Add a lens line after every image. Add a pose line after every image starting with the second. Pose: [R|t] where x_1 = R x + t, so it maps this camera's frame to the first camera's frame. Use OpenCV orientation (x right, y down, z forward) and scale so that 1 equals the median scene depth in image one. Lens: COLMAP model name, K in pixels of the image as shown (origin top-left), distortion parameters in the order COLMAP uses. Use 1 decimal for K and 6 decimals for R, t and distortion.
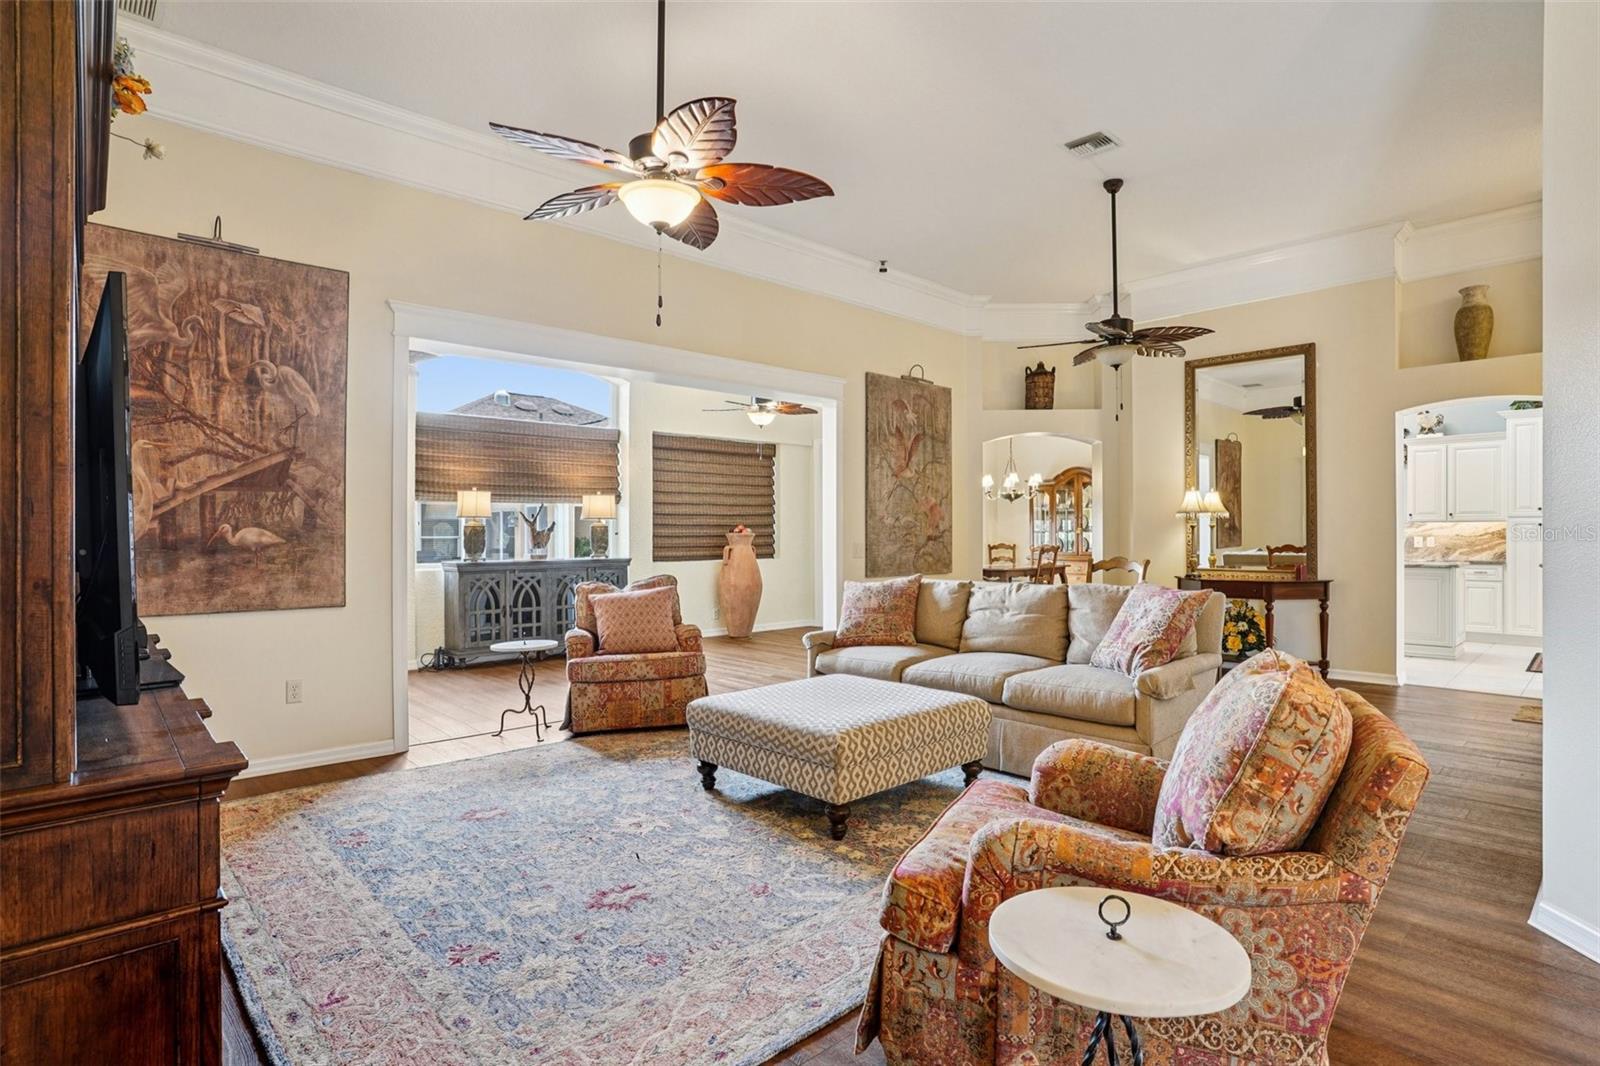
lens RADIAL K [[799.0, 0, 800.3], [0, 799.0, 536.7], [0, 0, 1]] dist [-0.066589, 0.029134]
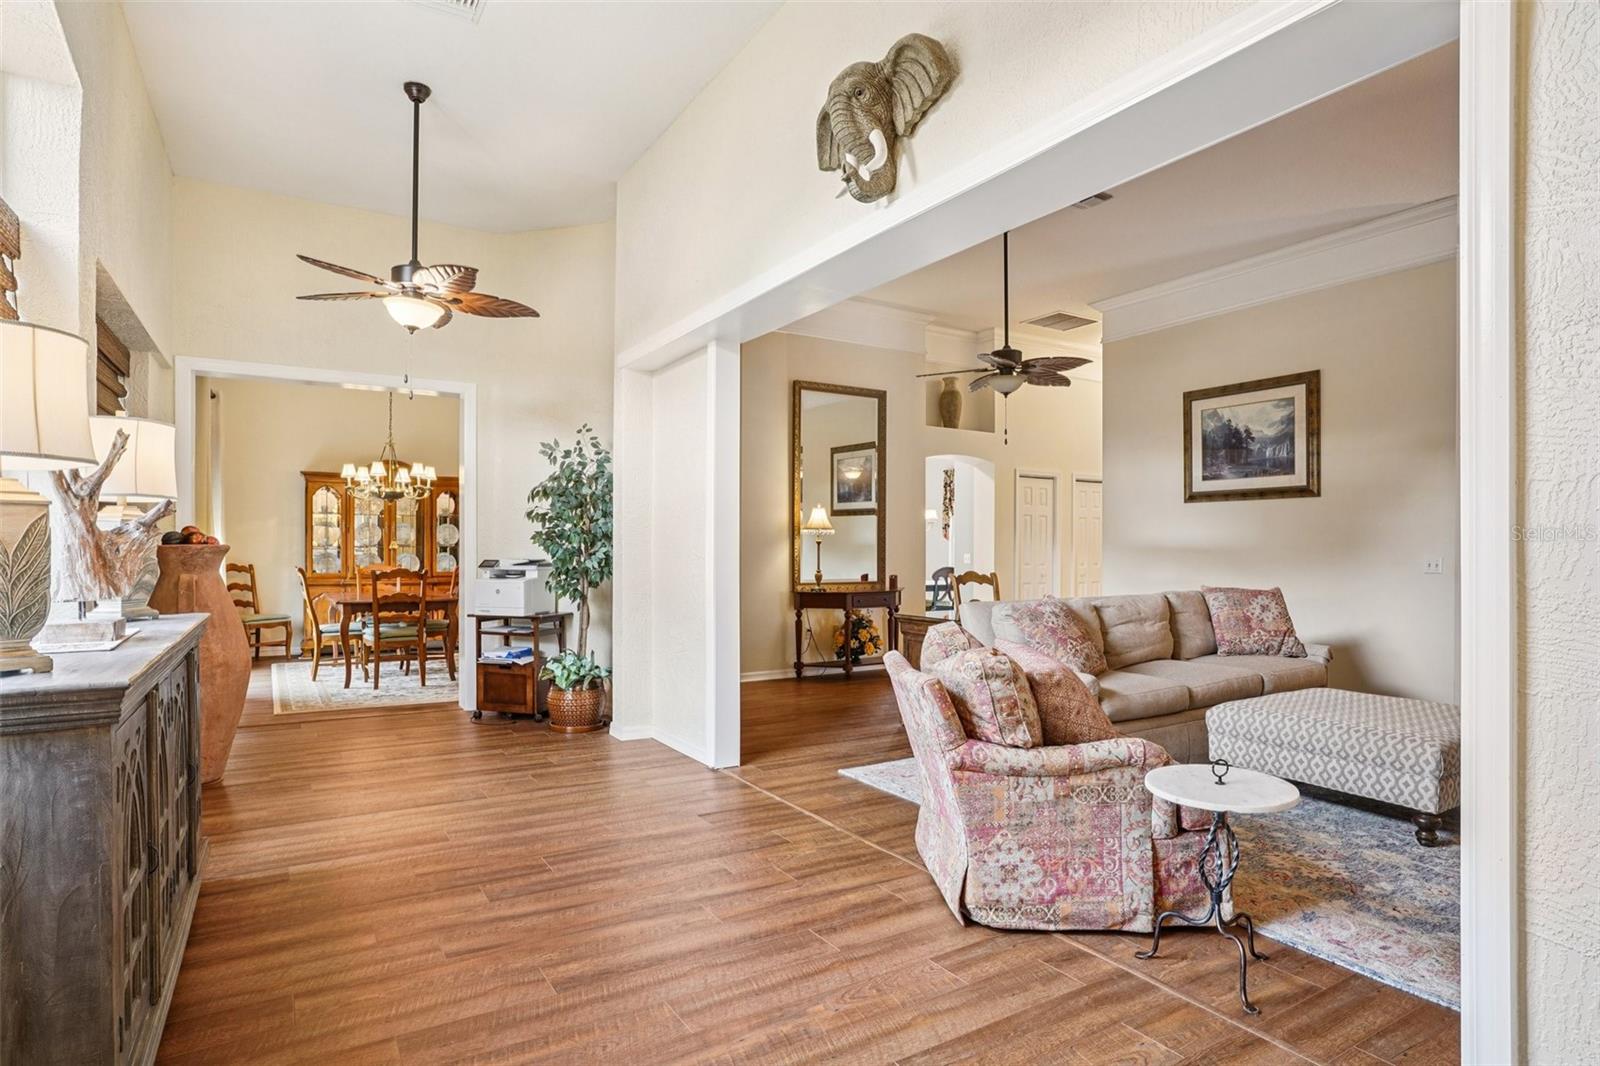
lens RADIAL K [[864.6, 0, 801.1], [0, 864.6, 544.0], [0, 0, 1]] dist [-0.054521, 0.043333]
pose [[0.203822, 0.009828, 0.978959, -0.835489], [0.002256, 0.999942, -0.010509, 0.000764], [-0.979005, 0.004351, 0.203788, 1.067688]]
